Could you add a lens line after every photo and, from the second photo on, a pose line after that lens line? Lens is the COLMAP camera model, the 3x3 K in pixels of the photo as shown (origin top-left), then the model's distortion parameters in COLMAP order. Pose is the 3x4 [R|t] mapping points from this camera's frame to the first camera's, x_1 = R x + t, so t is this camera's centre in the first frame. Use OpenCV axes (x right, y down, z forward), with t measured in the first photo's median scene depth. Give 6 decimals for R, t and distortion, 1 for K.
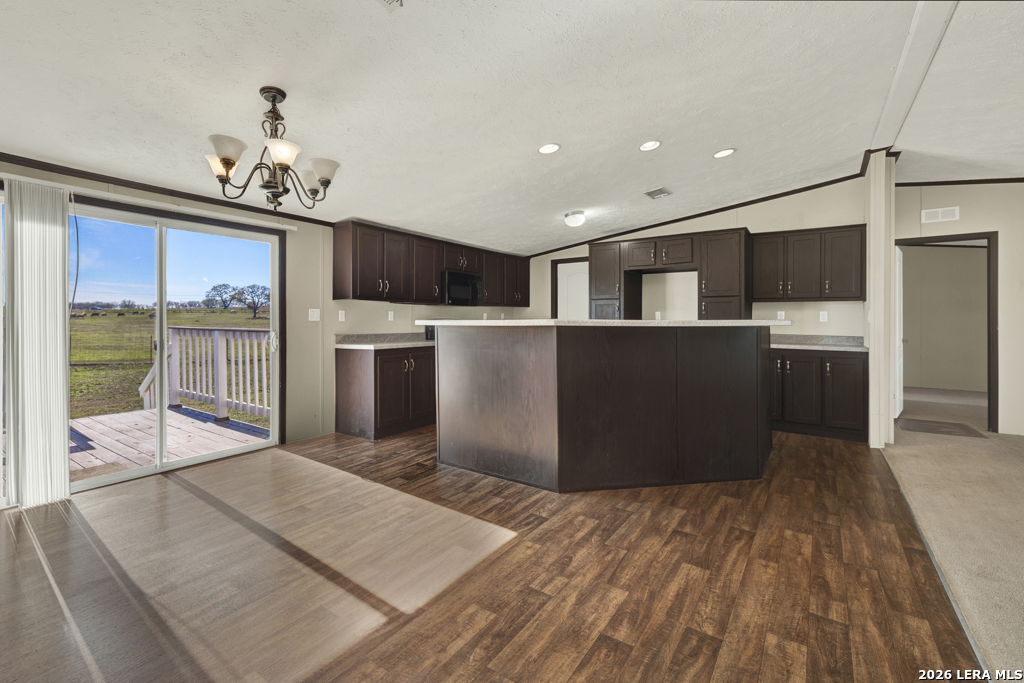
lens RADIAL K [[447.9, 0, 504.8], [0, 447.9, 344.5], [0, 0, 1]] dist [-0.001902, 0.001232]
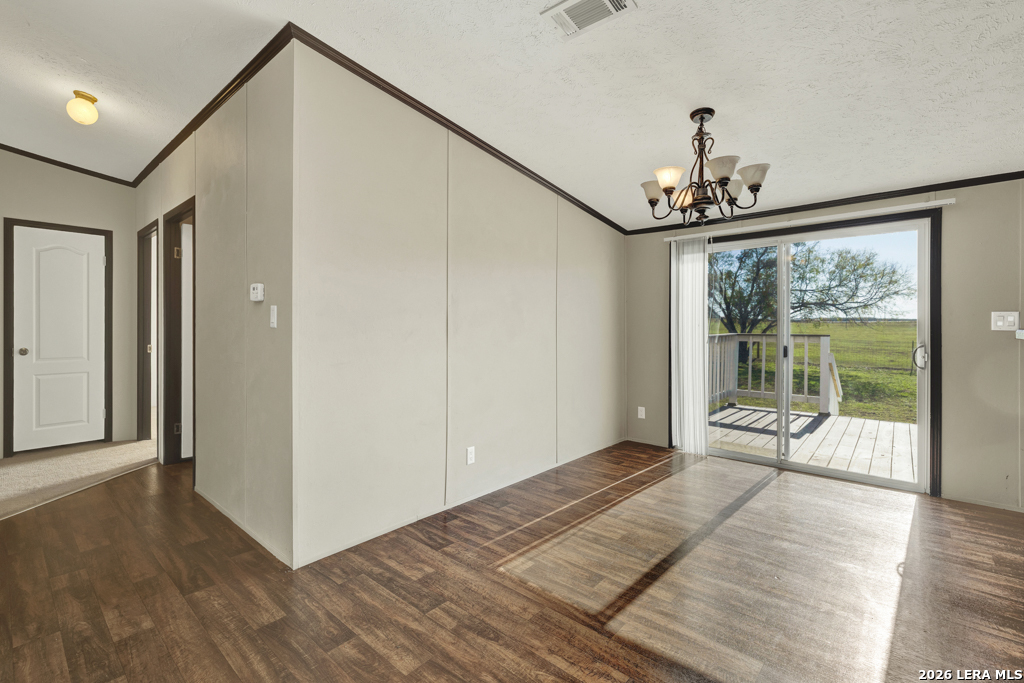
lens RADIAL K [[447.9, 0, 505.0], [0, 447.9, 334.2], [0, 0, 1]] dist [-0.001902, 0.001232]
pose [[-0.114123, 0.009878, -0.993417, 0.827098], [-0.050857, 0.998581, 0.015772, -0.057981], [0.992164, 0.052322, -0.113459, 0.981653]]
